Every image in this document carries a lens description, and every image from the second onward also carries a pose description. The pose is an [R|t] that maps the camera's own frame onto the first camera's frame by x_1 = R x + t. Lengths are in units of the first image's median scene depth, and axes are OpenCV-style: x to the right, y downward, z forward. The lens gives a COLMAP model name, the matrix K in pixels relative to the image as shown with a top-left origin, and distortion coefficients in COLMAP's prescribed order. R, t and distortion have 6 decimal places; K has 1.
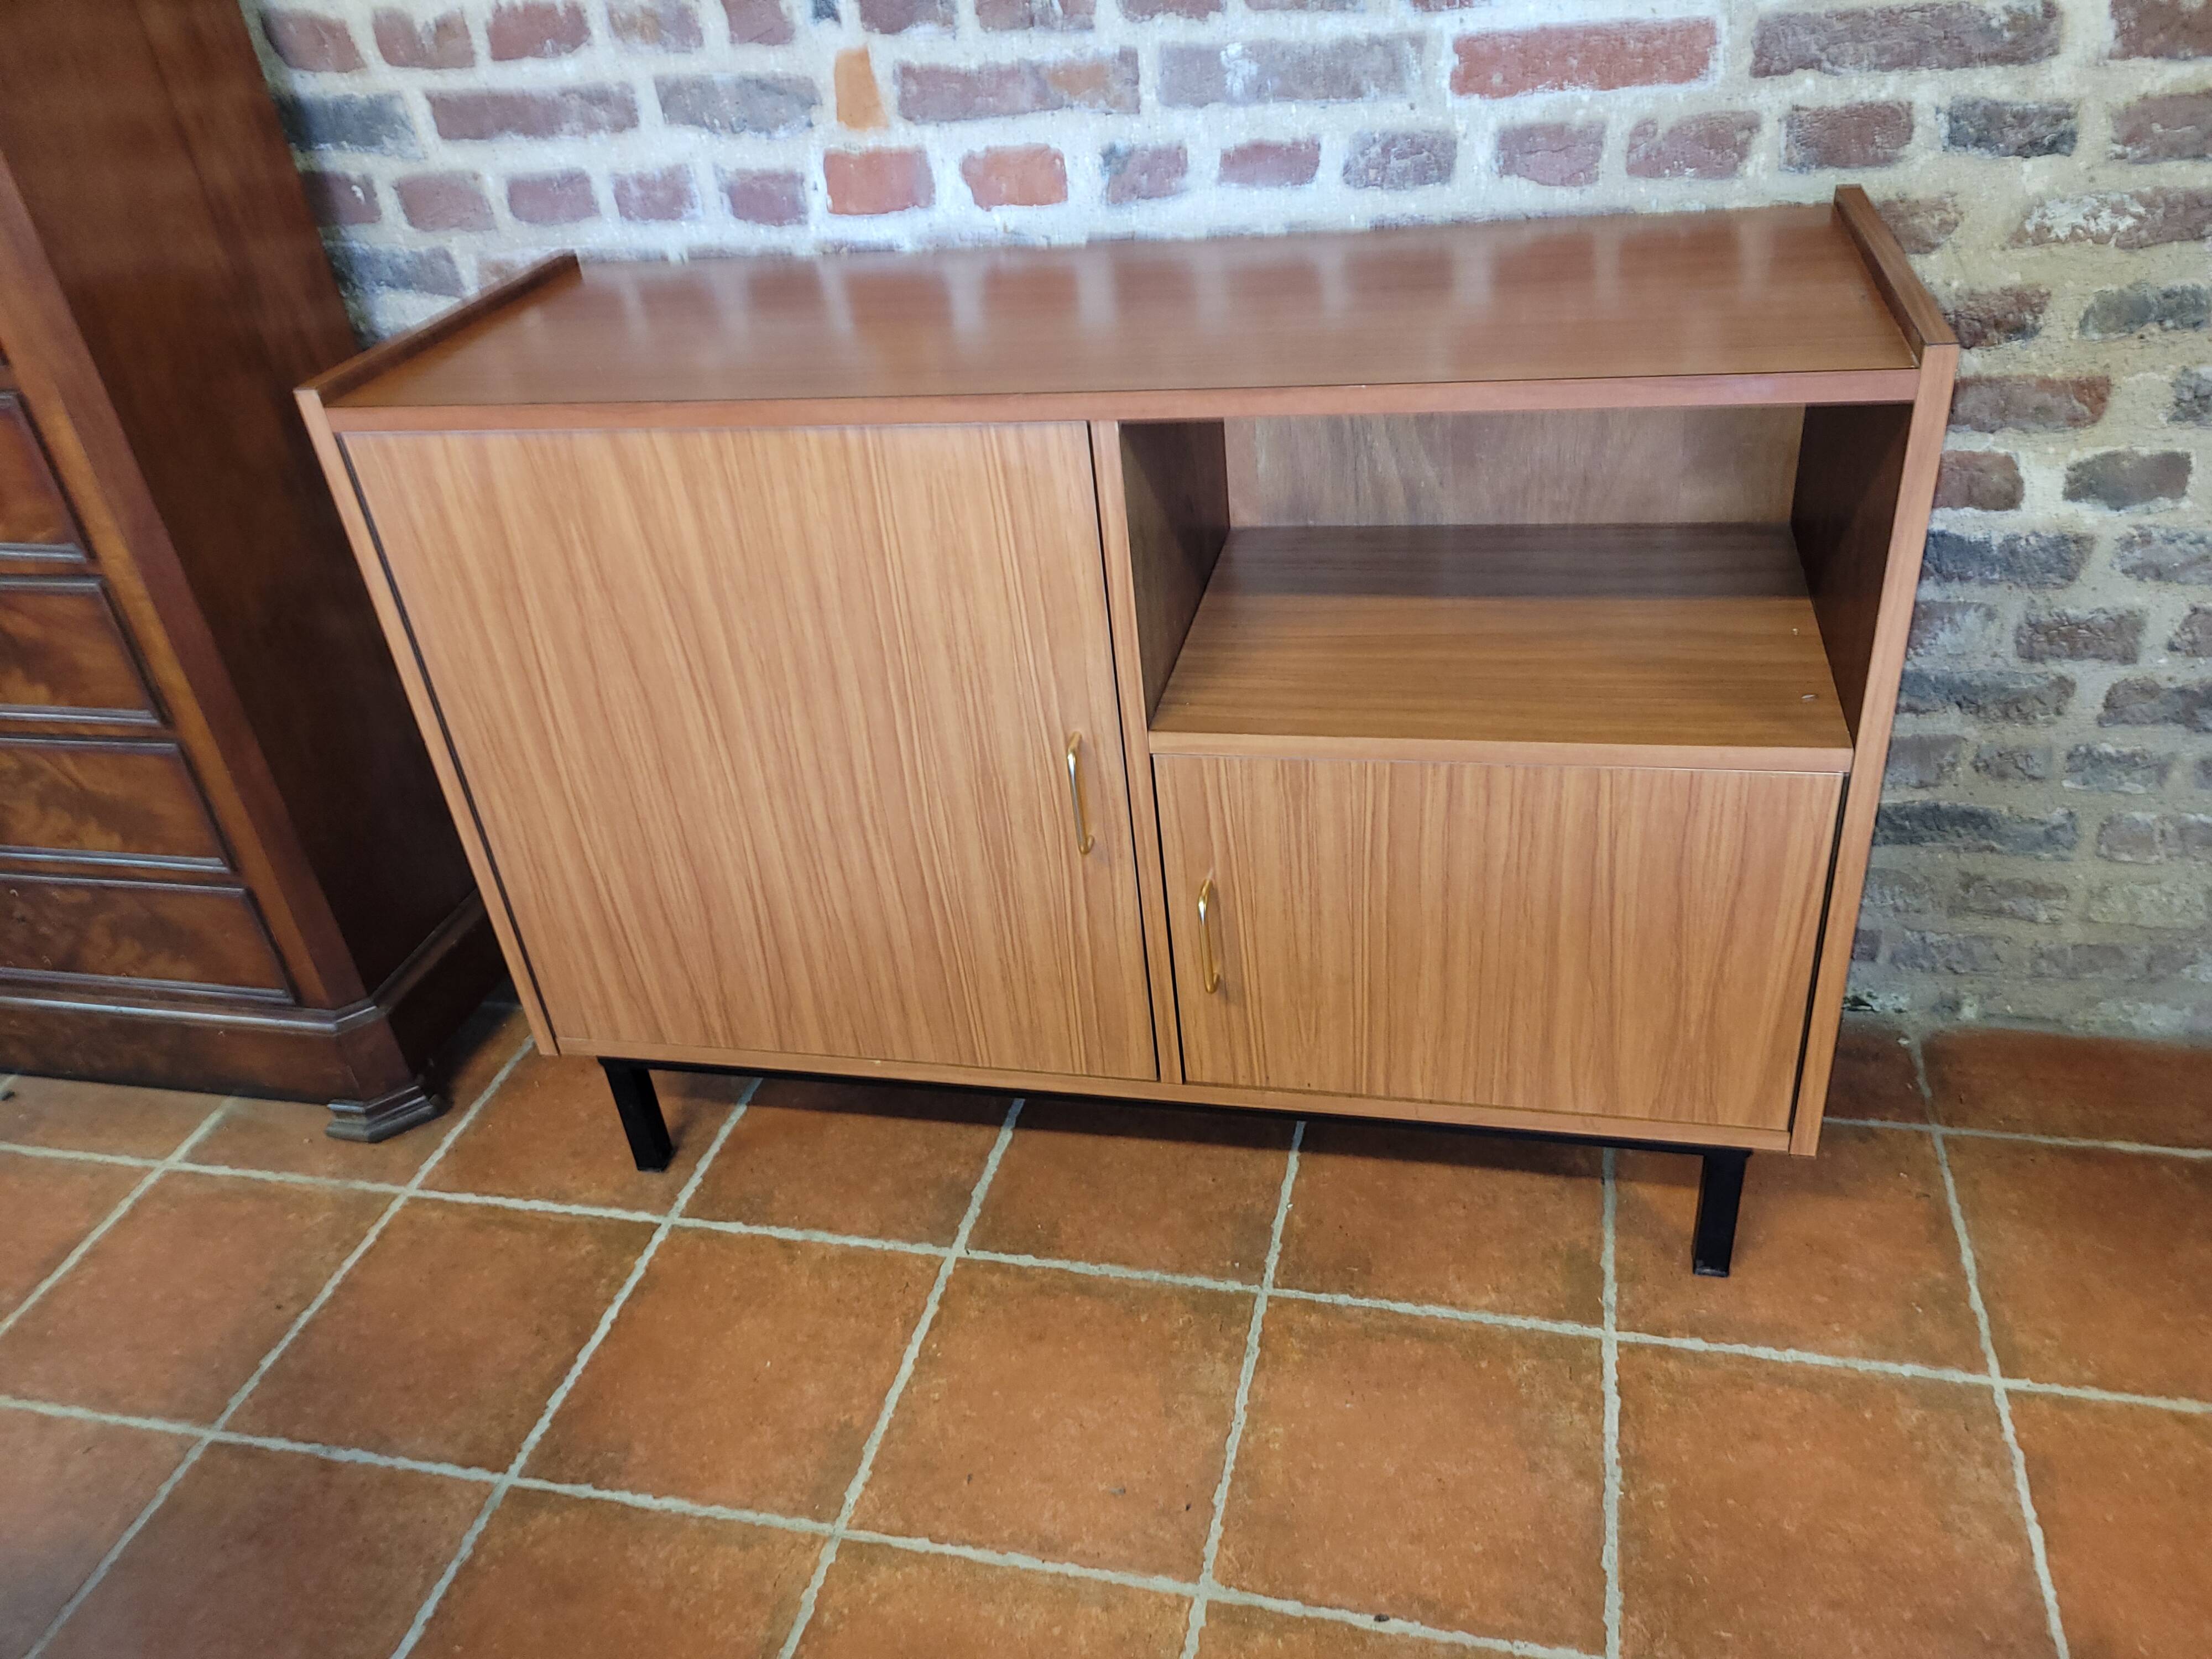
lens RADIAL K [[1658.8, 0, 1108.4], [0, 1658.8, 819.9], [0, 0, 1]] dist [0.065686, -0.058178]
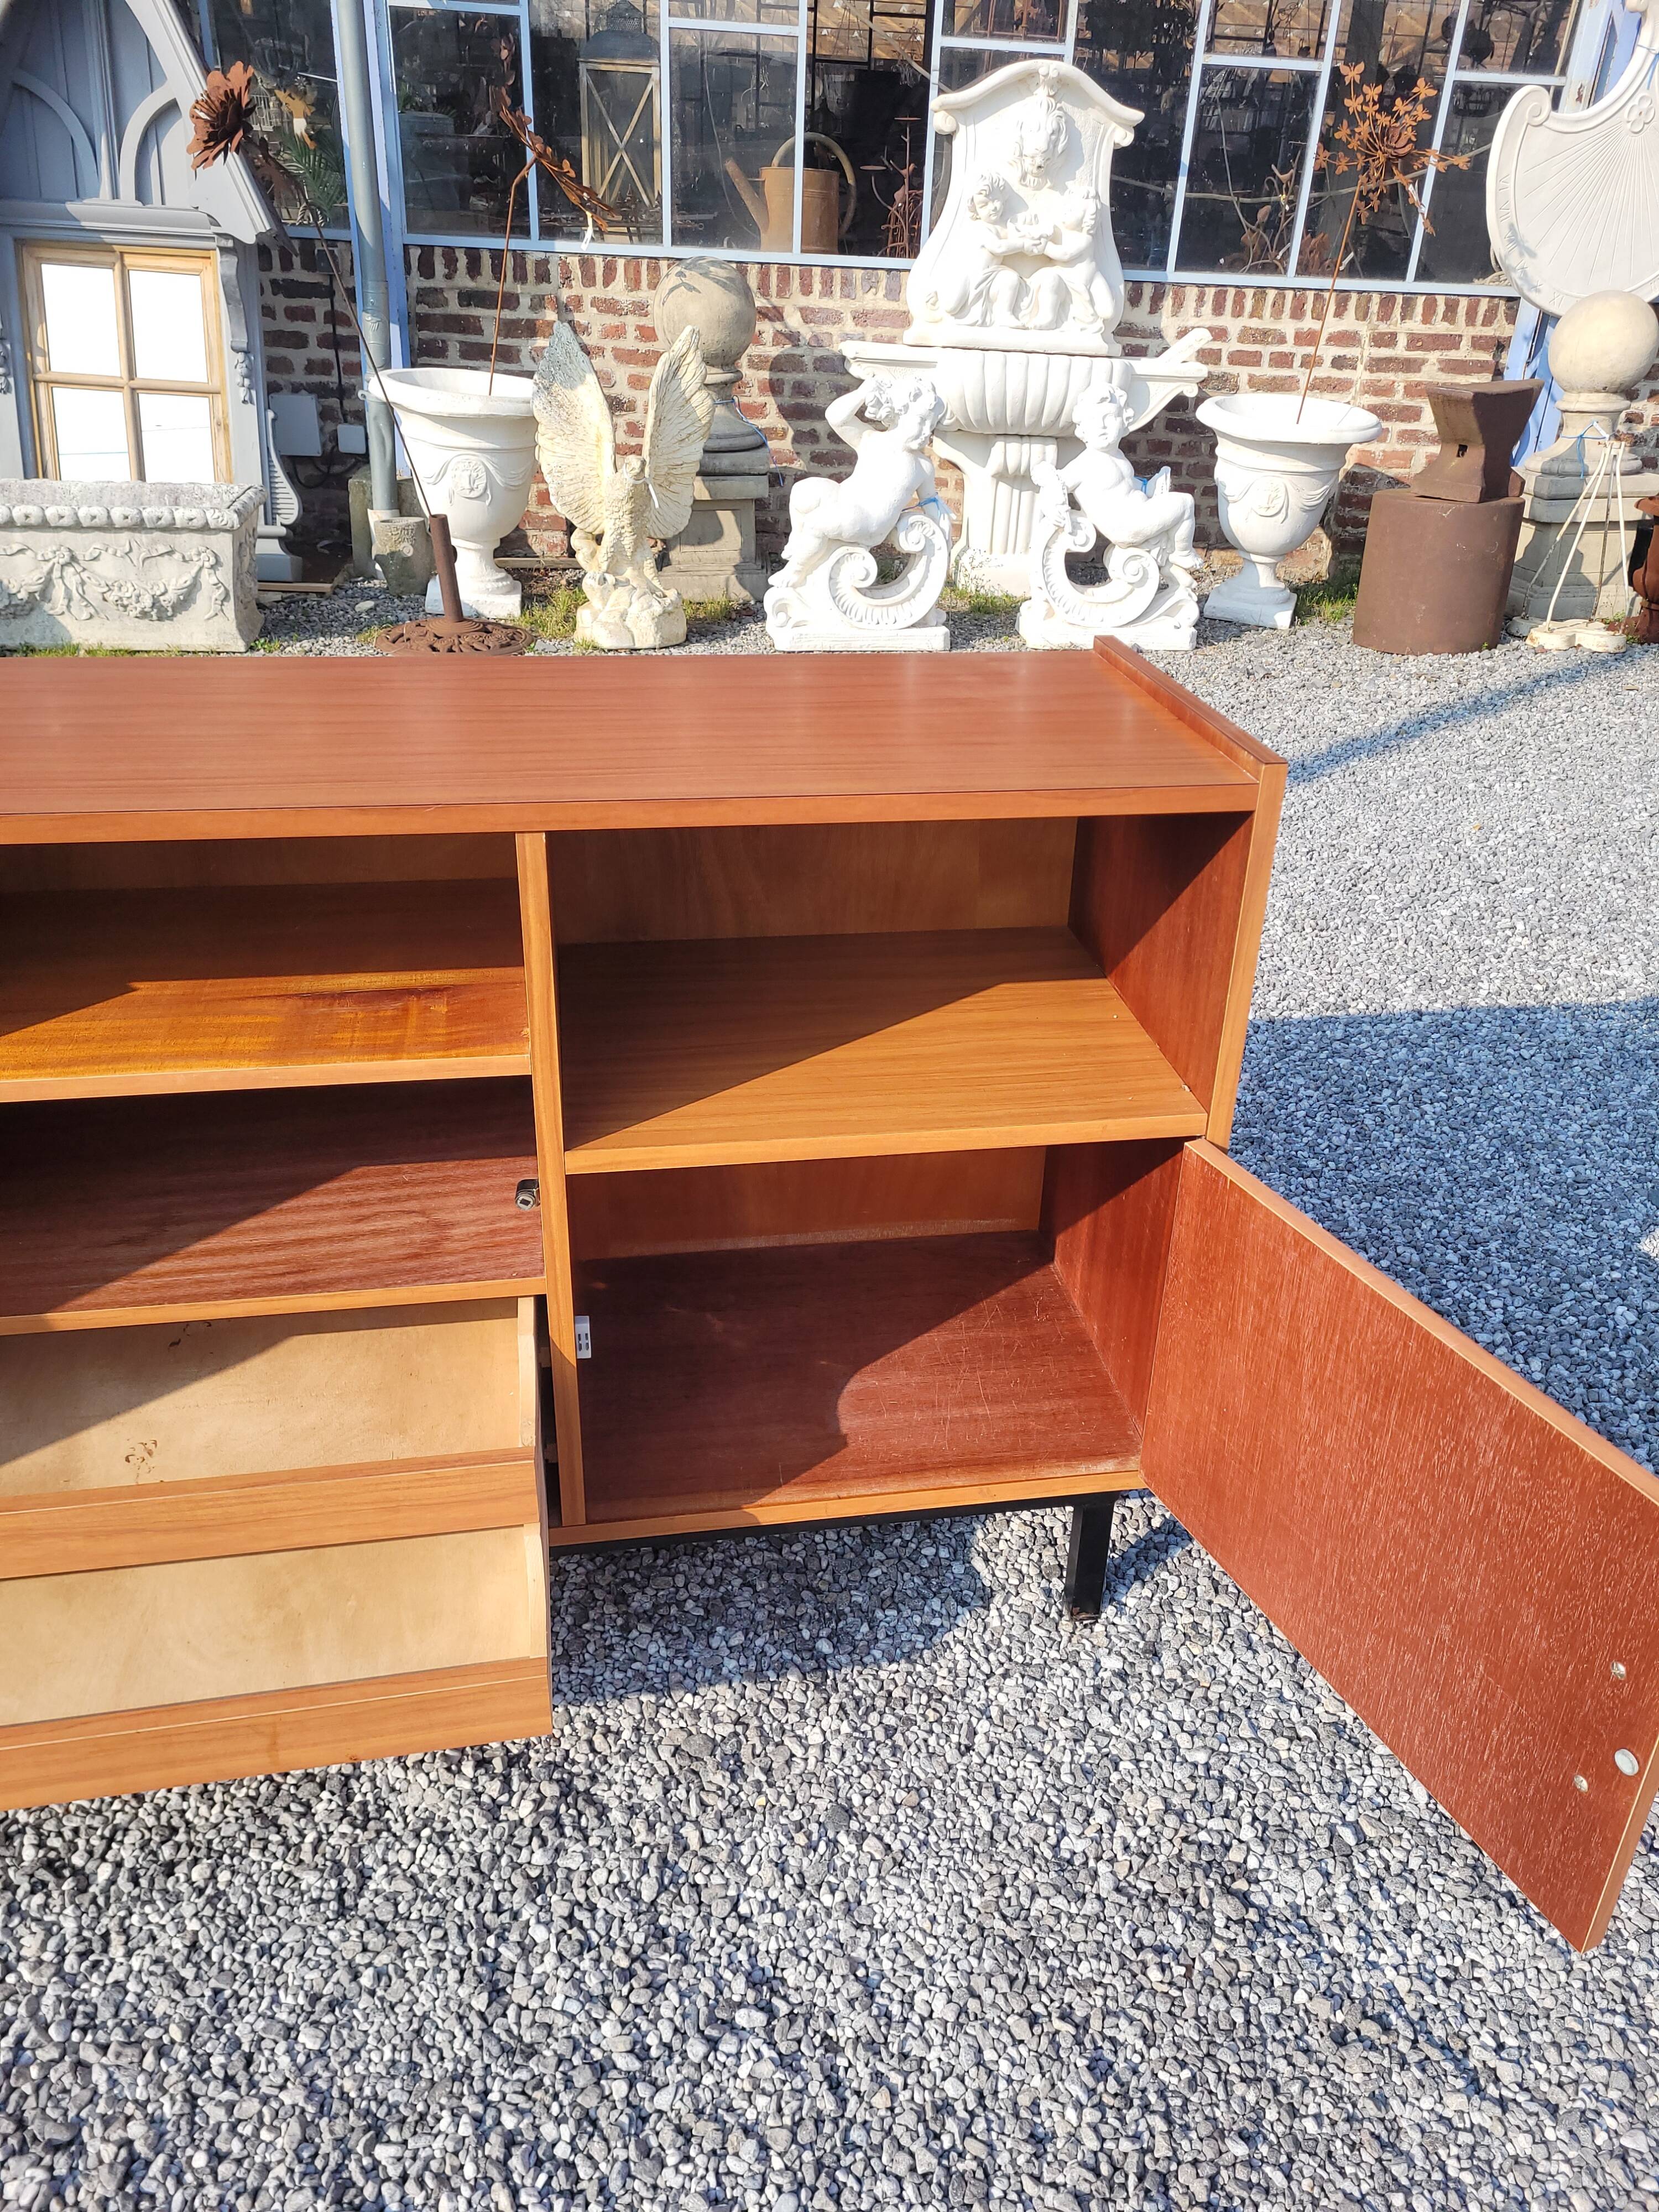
lens RADIAL K [[1658.8, 0, 864.0], [0, 1658.8, 1104.7], [0, 0, 1]] dist [0.065686, -0.058178]
pose [[0.915137, -0.070754, 0.396886, -0.179509], [0.104271, 0.992520, -0.063489, -0.001095], [-0.389426, 0.099485, 0.915669, 0.043863]]
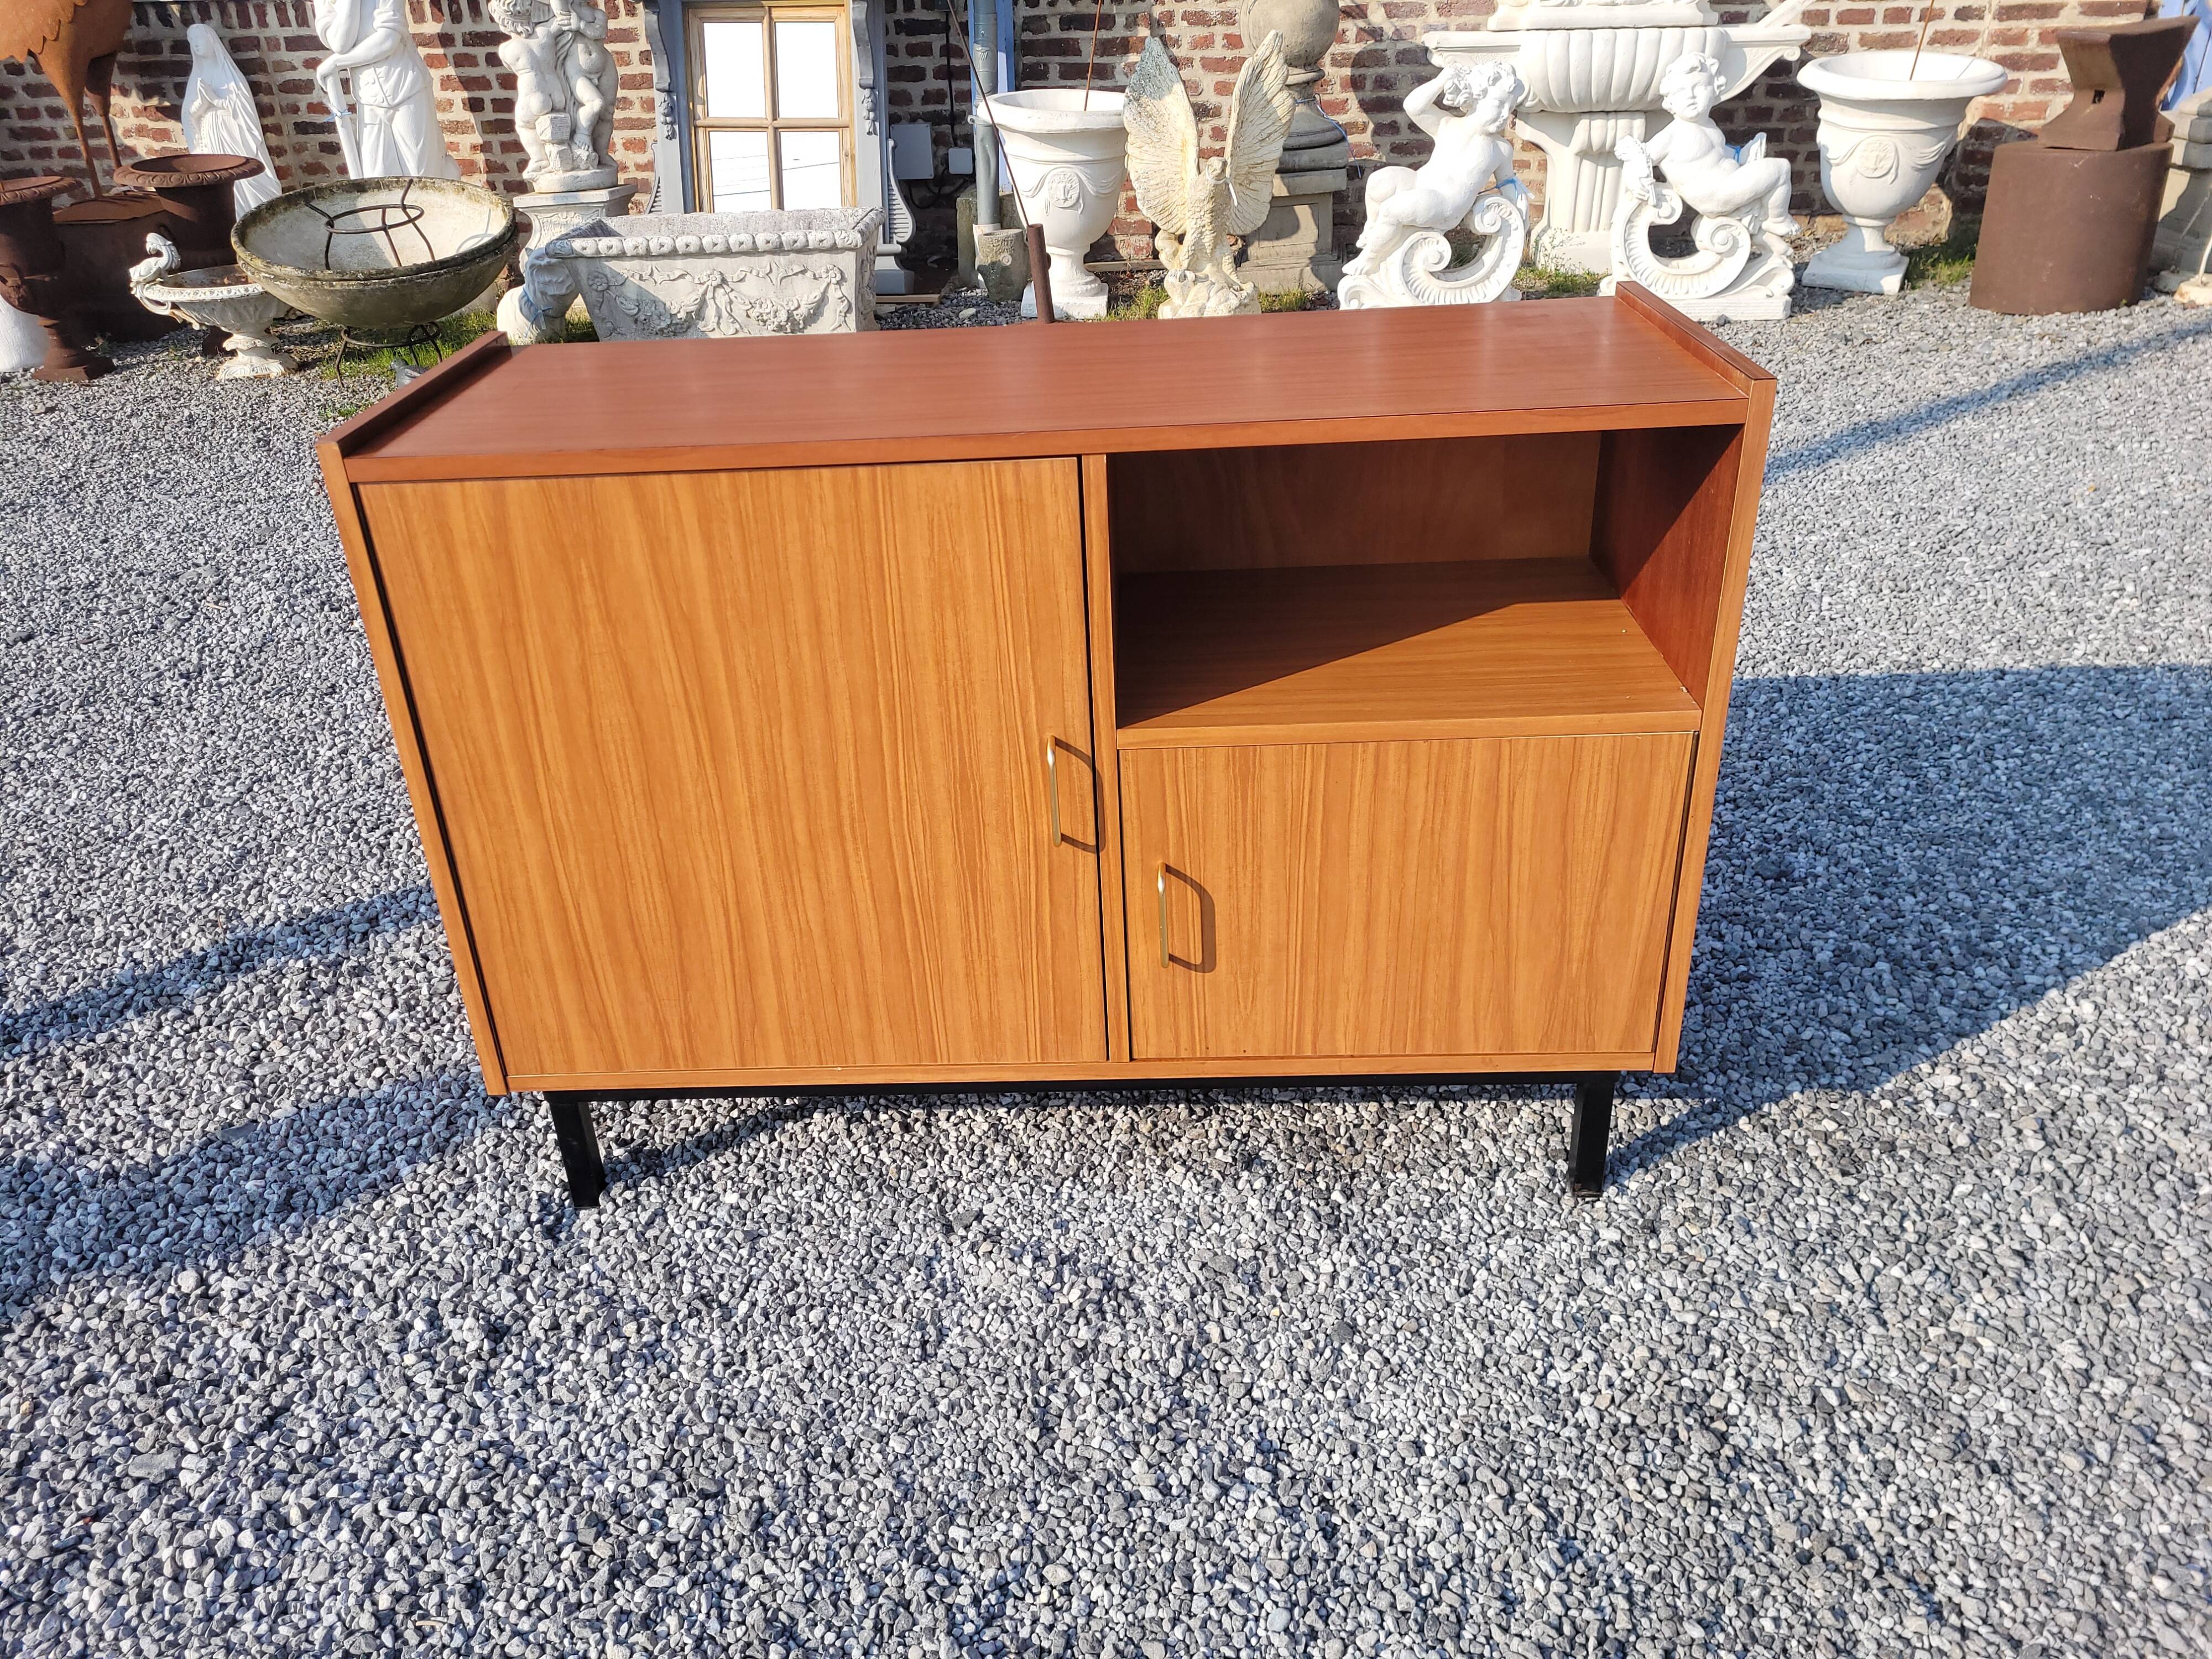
lens RADIAL K [[1658.8, 0, 1070.3], [0, 1658.8, 791.8], [0, 0, 1]] dist [0.065686, -0.058178]
pose [[0.981225, -0.044416, 0.187682, -0.202693], [0.062557, 0.993804, -0.091867, 0.083387], [-0.182439, 0.101883, 0.977924, -0.095895]]
